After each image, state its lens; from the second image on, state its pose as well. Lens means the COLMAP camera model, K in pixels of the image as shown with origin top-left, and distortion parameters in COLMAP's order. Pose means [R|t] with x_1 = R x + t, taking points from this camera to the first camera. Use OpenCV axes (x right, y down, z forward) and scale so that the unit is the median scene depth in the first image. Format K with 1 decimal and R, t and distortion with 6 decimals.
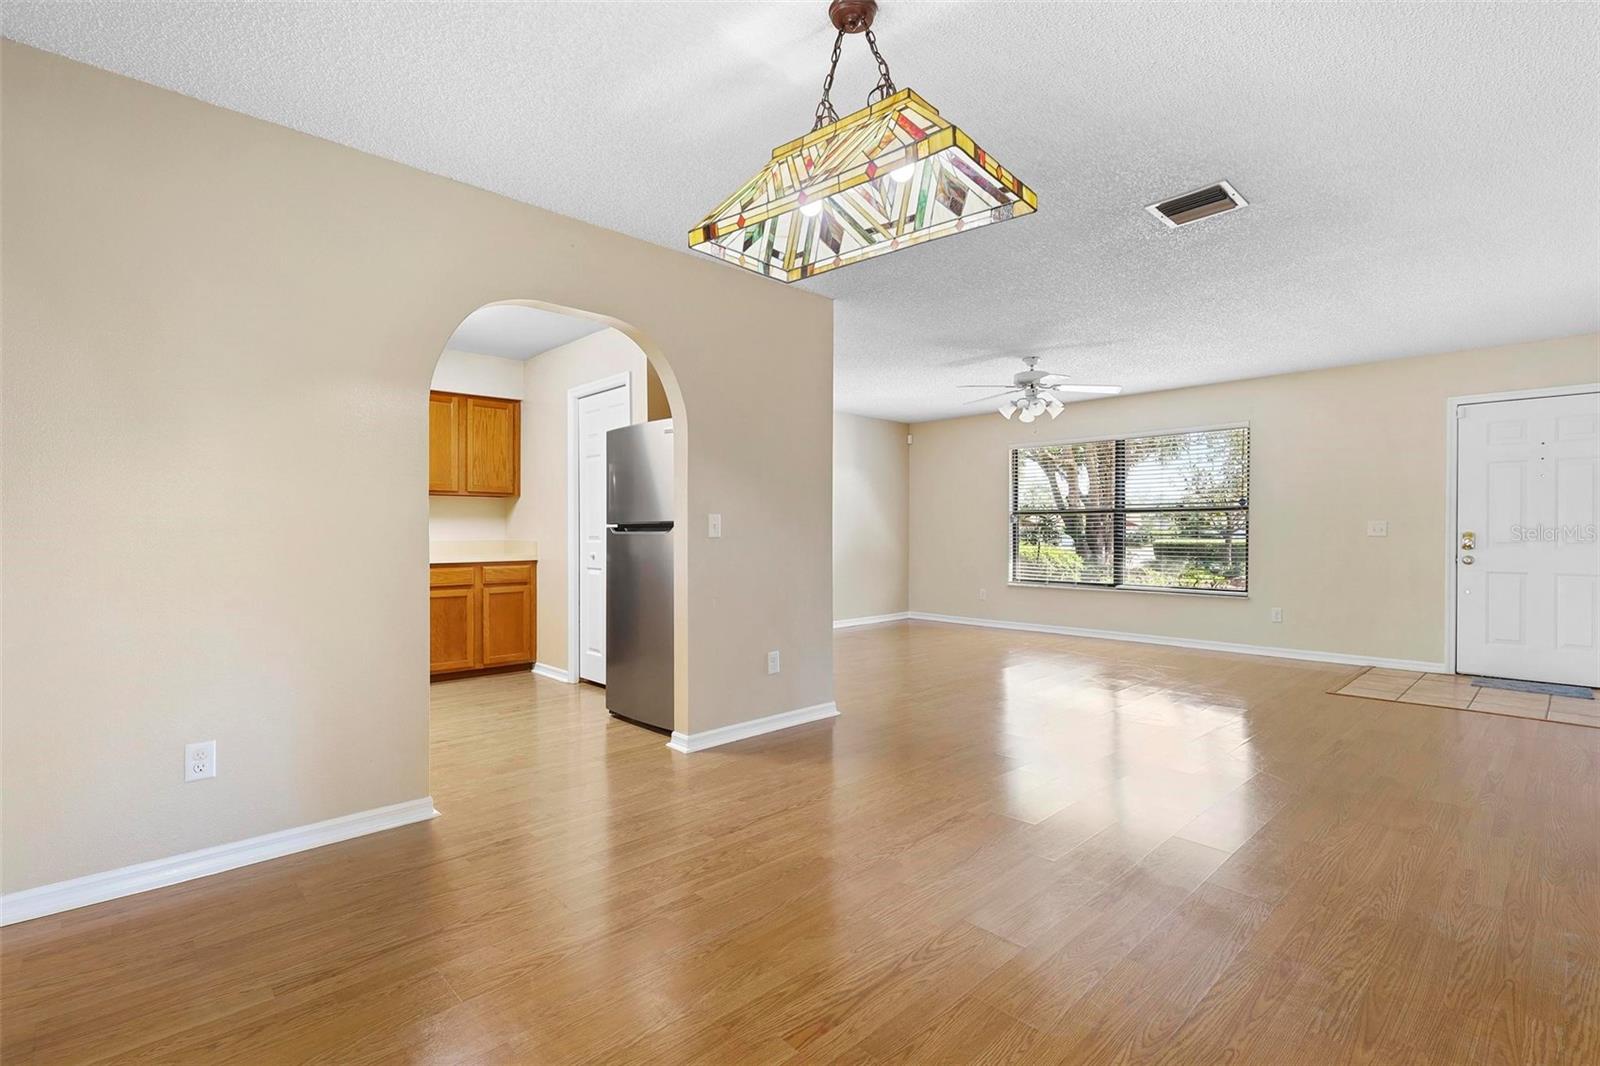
lens RADIAL K [[745.9, 0, 800.0], [0, 745.9, 533.0], [0, 0, 1]] dist [0.001151, -0.000658]
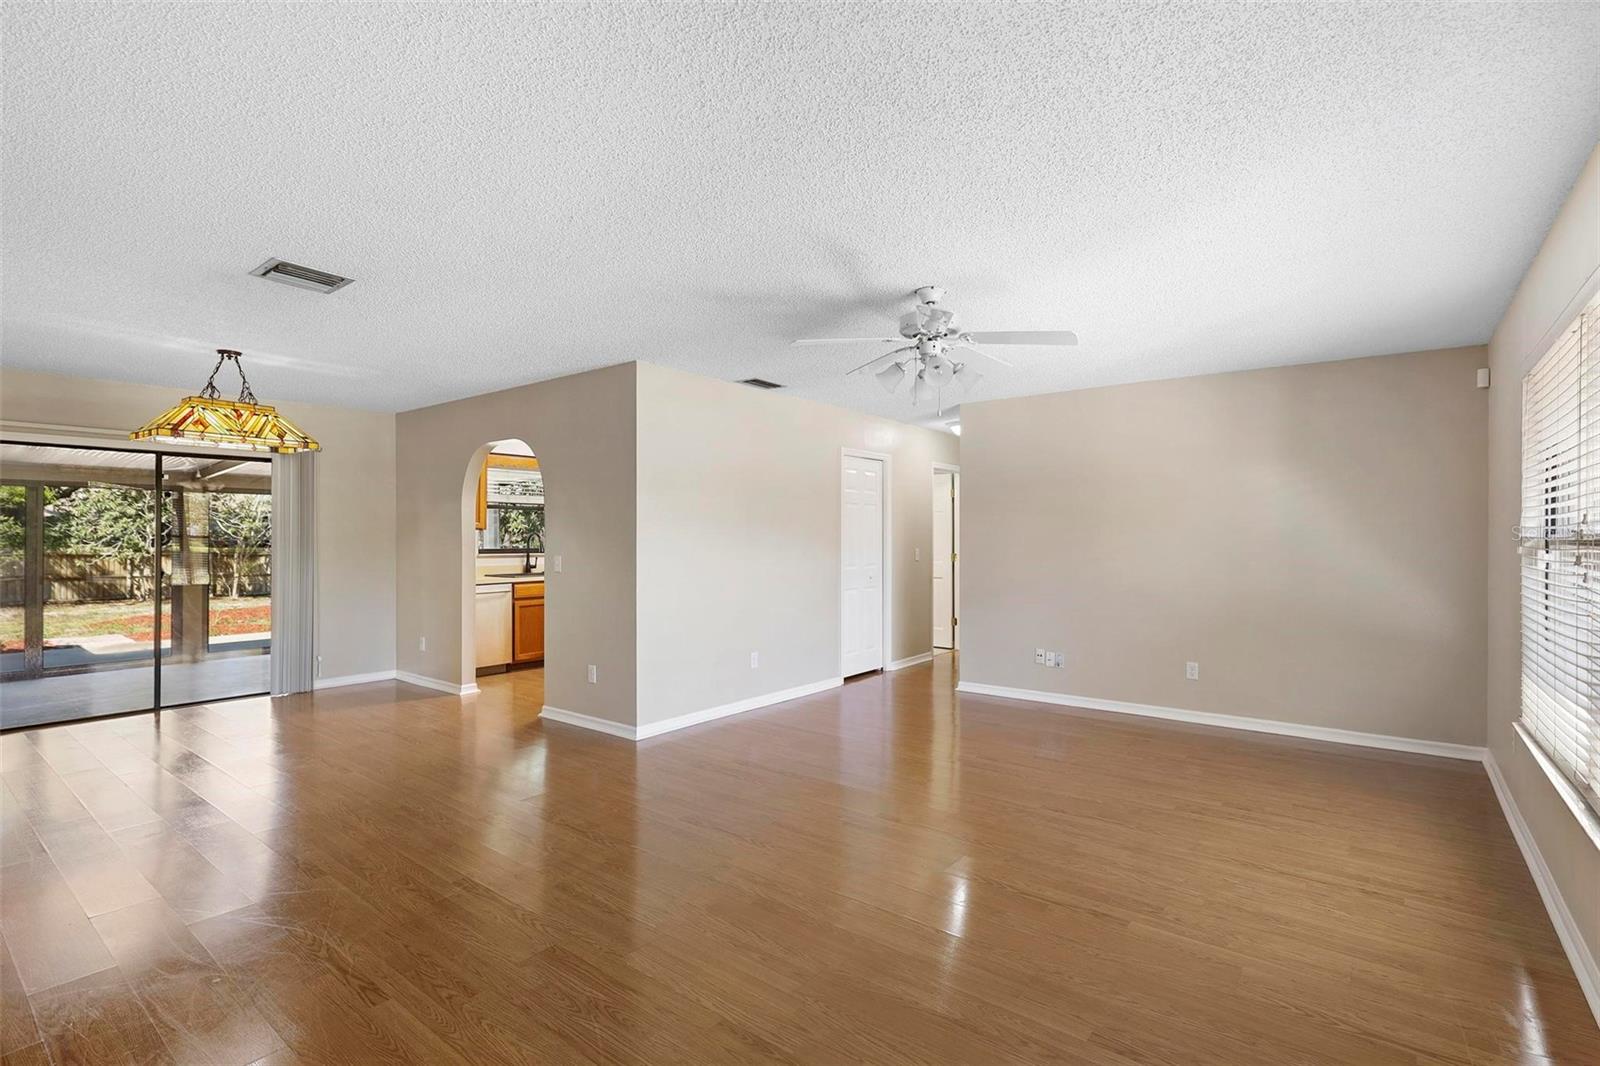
lens RADIAL K [[745.9, 0, 800.0], [0, 745.9, 533.0], [0, 0, 1]] dist [0.001151, -0.000658]
pose [[0.138181, -0.003893, -0.990399, 0.857304], [-0.001367, 0.999991, -0.004121, -0.040560], [0.990406, 0.001923, 0.138175, 0.799781]]
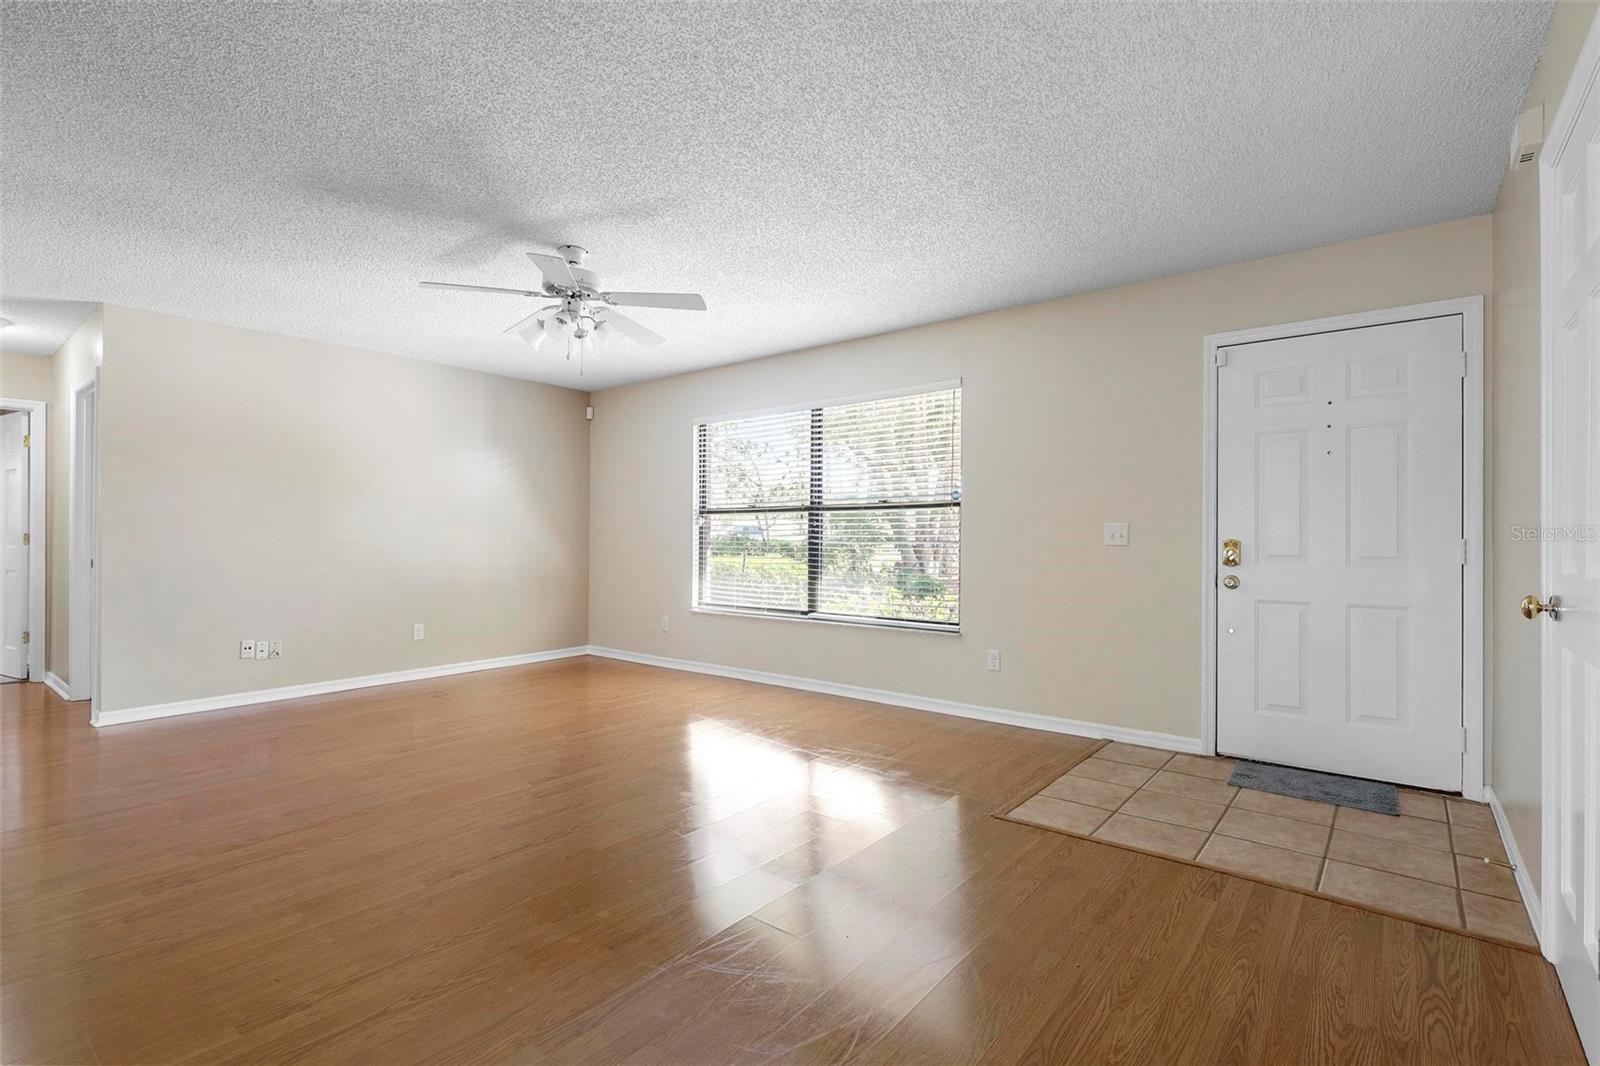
lens RADIAL K [[745.9, 0, 800.0], [0, 745.9, 533.0], [0, 0, 1]] dist [0.001151, -0.000658]
pose [[0.991899, 0.002291, 0.127009, 0.407715], [-0.001361, 0.999972, -0.007414, -0.001349], [-0.127022, 0.007181, 0.991874, 0.371746]]
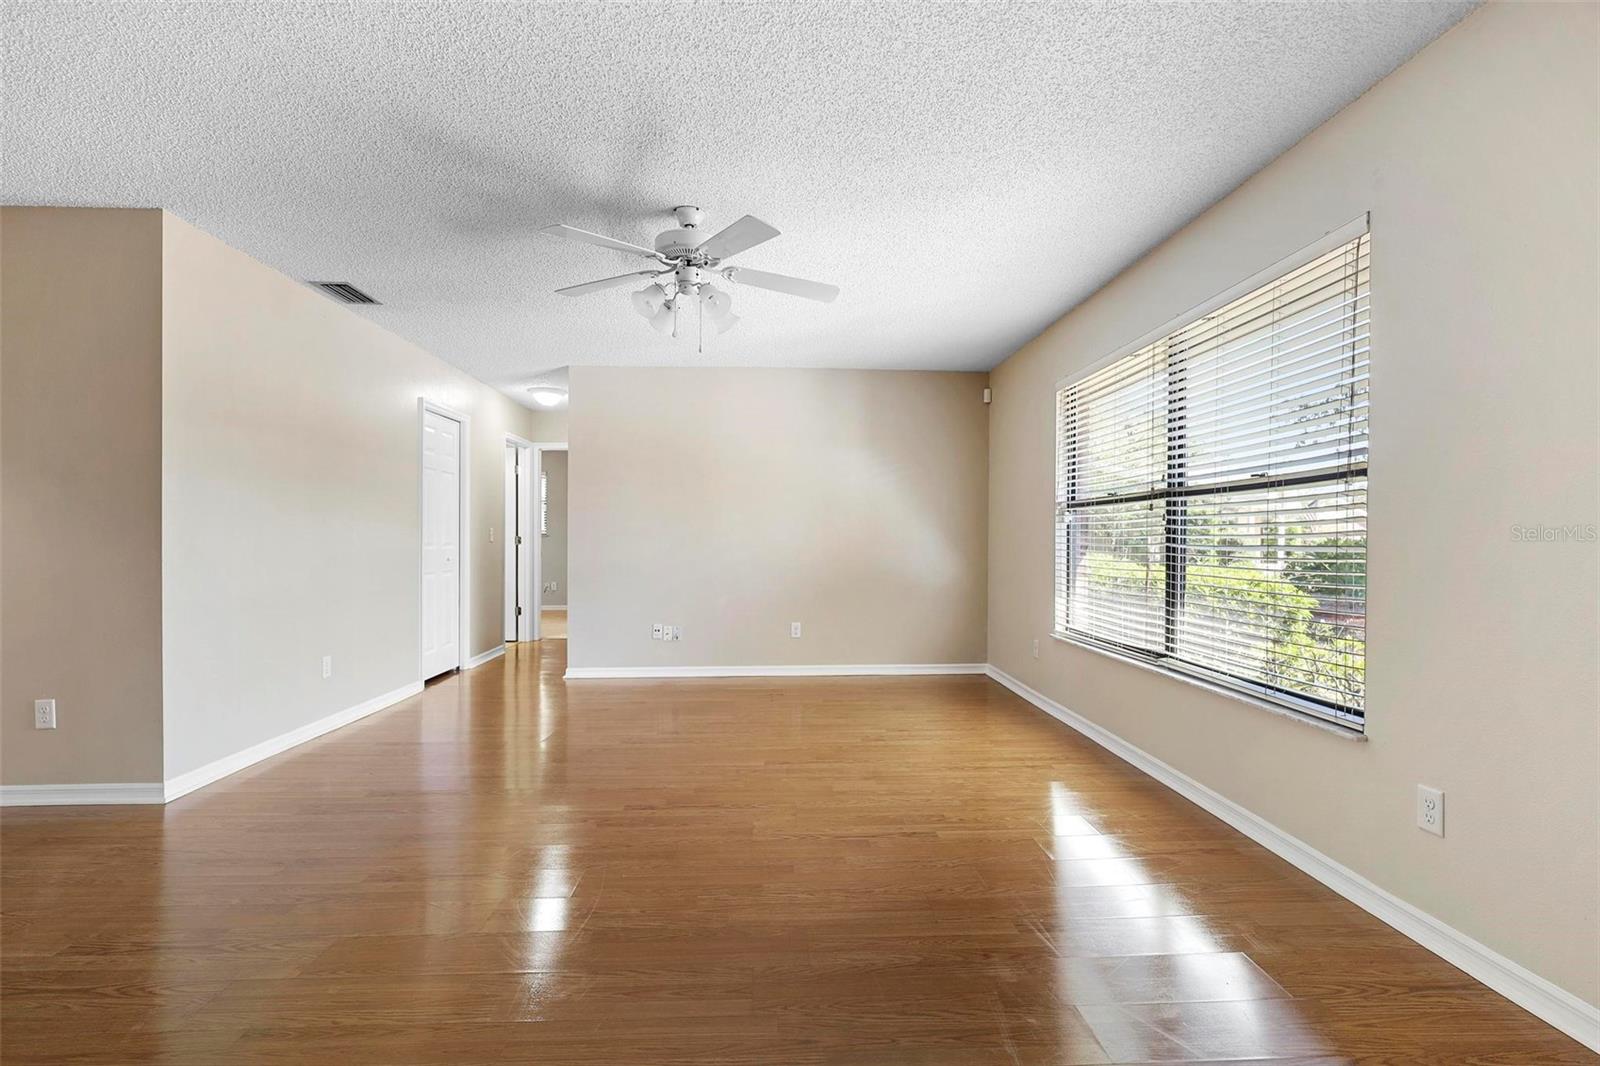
lens RADIAL K [[745.9, 0, 800.0], [0, 745.9, 533.0], [0, 0, 1]] dist [0.001151, -0.000658]
pose [[0.748812, -0.004078, -0.662770, 0.704757], [-0.000751, 0.999975, -0.007001, -0.003003], [0.662782, 0.005740, 0.748790, 0.641746]]
